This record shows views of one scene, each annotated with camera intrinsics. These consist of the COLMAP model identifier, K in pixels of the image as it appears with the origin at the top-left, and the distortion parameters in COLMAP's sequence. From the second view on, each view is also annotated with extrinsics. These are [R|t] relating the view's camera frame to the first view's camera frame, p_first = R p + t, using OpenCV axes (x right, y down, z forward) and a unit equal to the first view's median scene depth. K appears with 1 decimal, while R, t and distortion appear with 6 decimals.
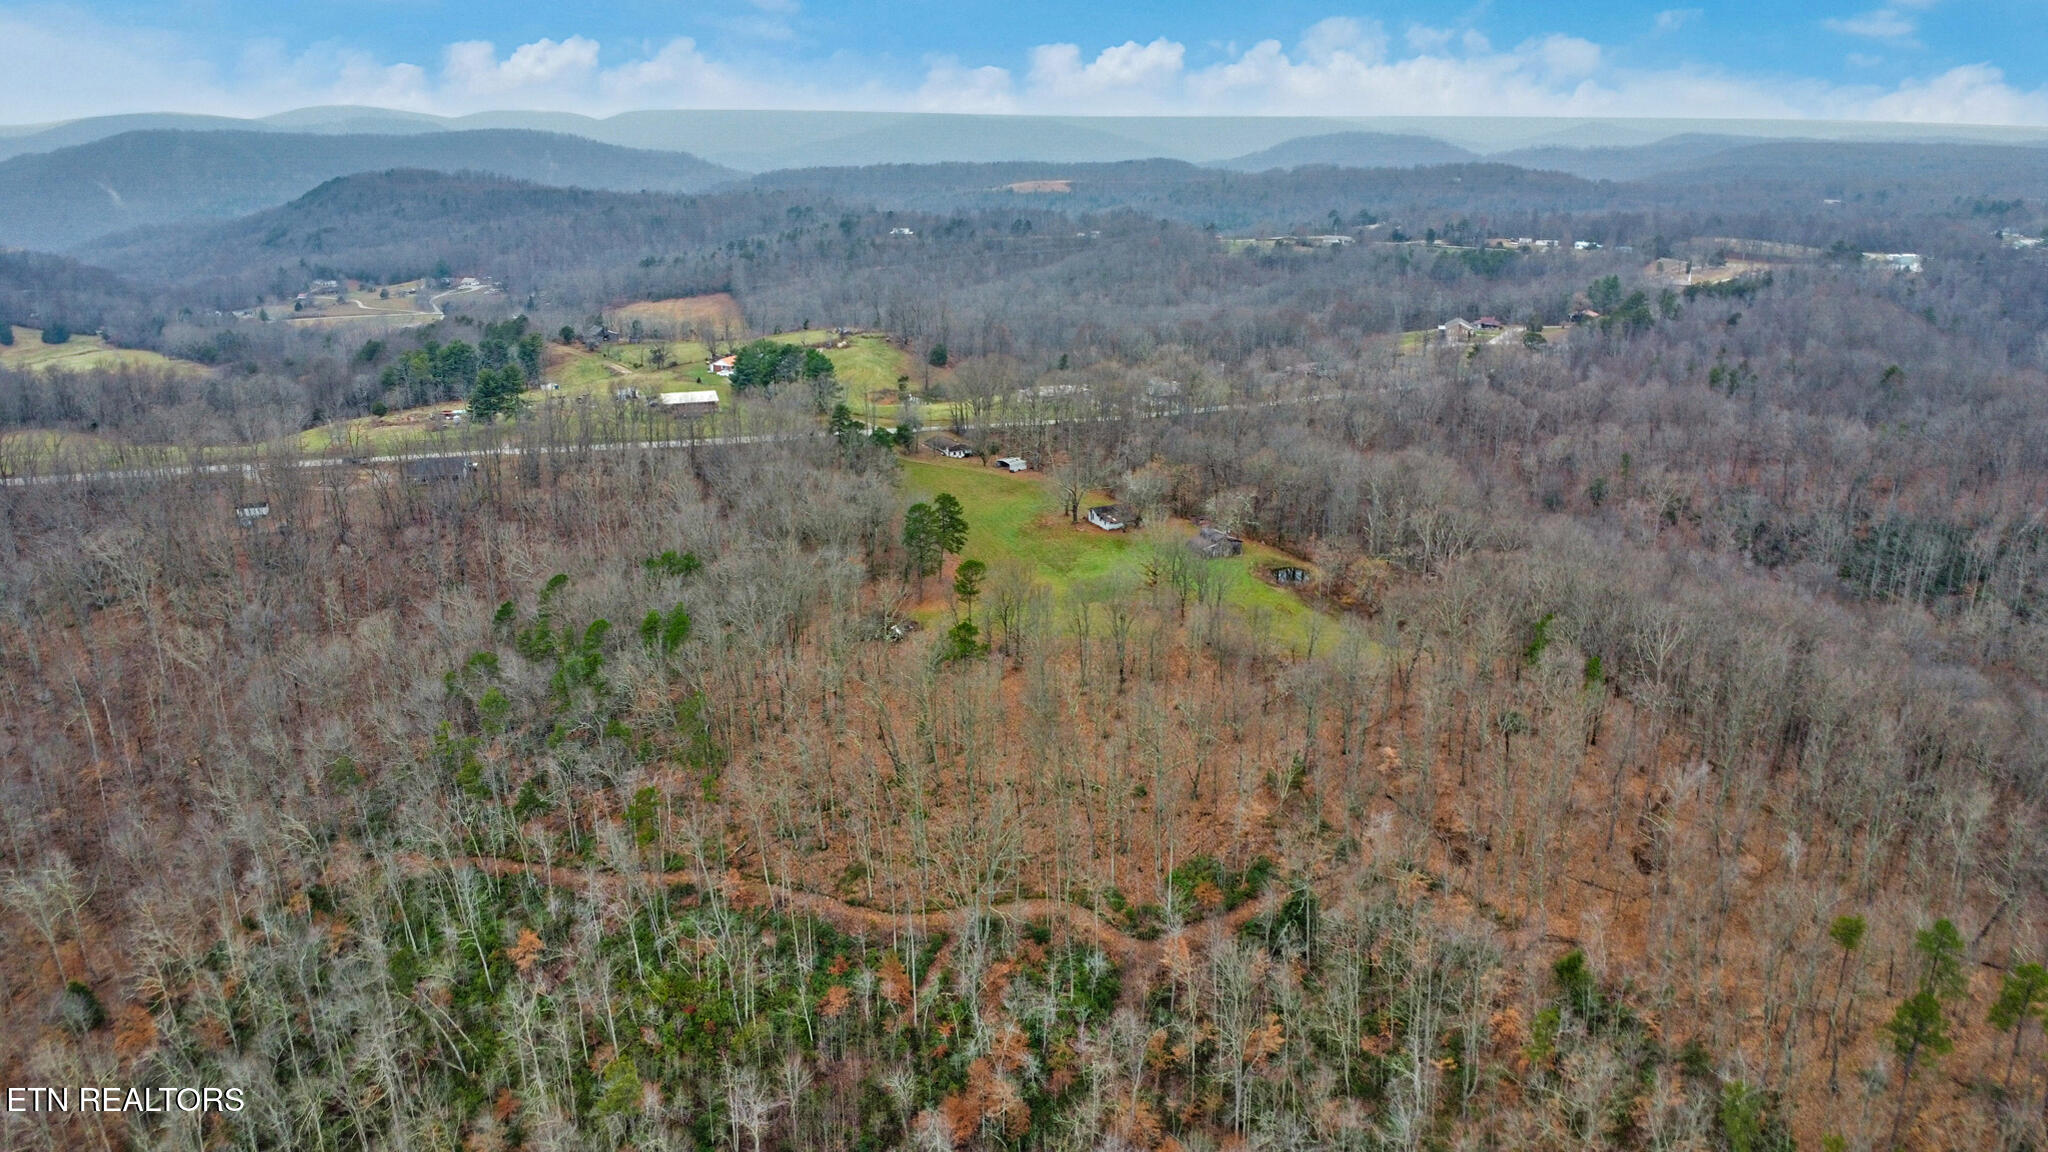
lens RADIAL K [[1476.8, 0, 1024.0], [0, 1476.8, 576.0], [0, 0, 1]] dist [-0.036812, -0.004450]
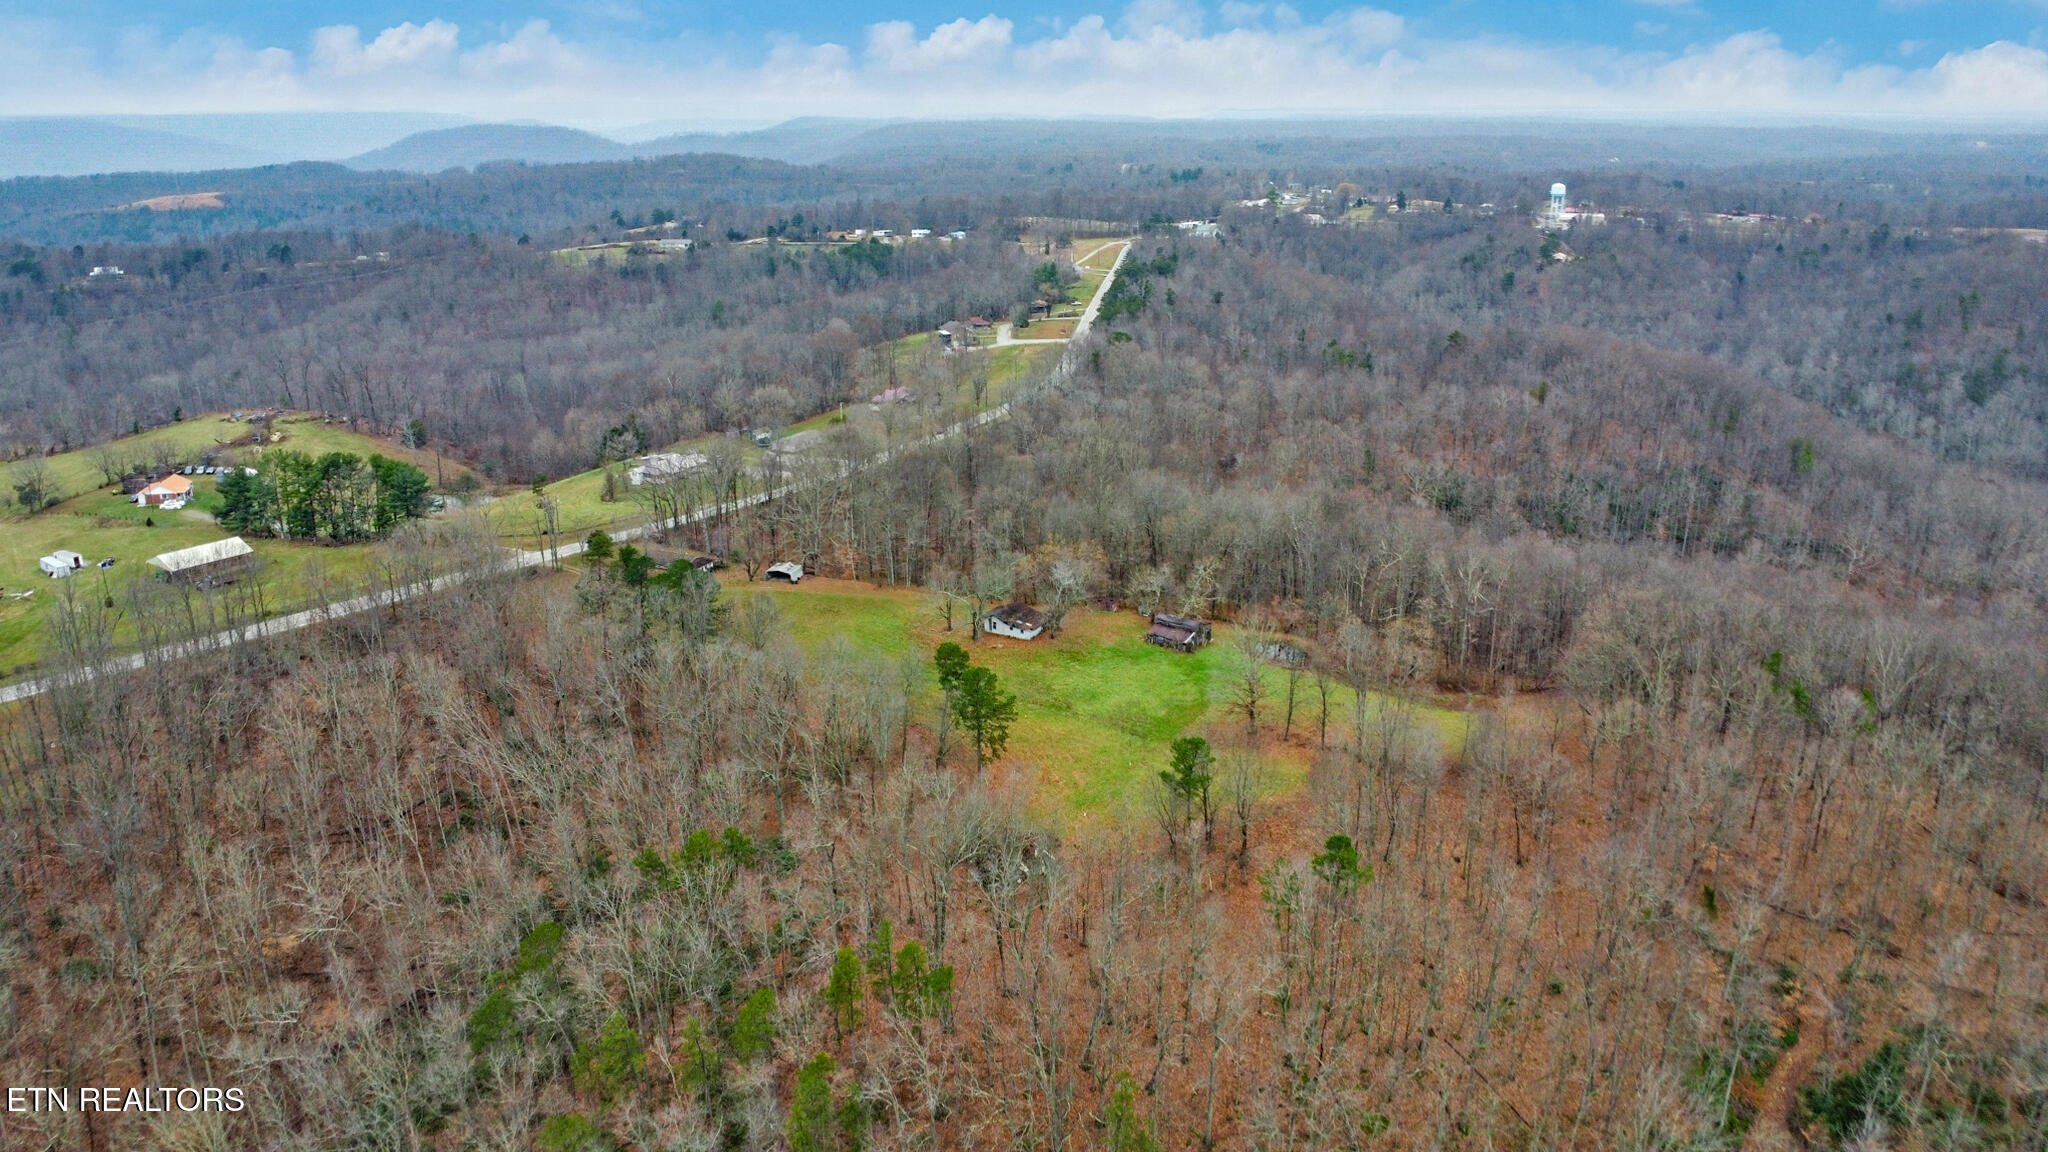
lens RADIAL K [[1476.8, 0, 1024.0], [0, 1476.8, 576.0], [0, 0, 1]] dist [-0.036812, -0.004450]
pose [[0.818383, -0.182606, 0.544889, -0.176344], [0.178328, 0.982061, 0.061277, -0.054125], [-0.546304, 0.047021, 0.836266, 0.162425]]
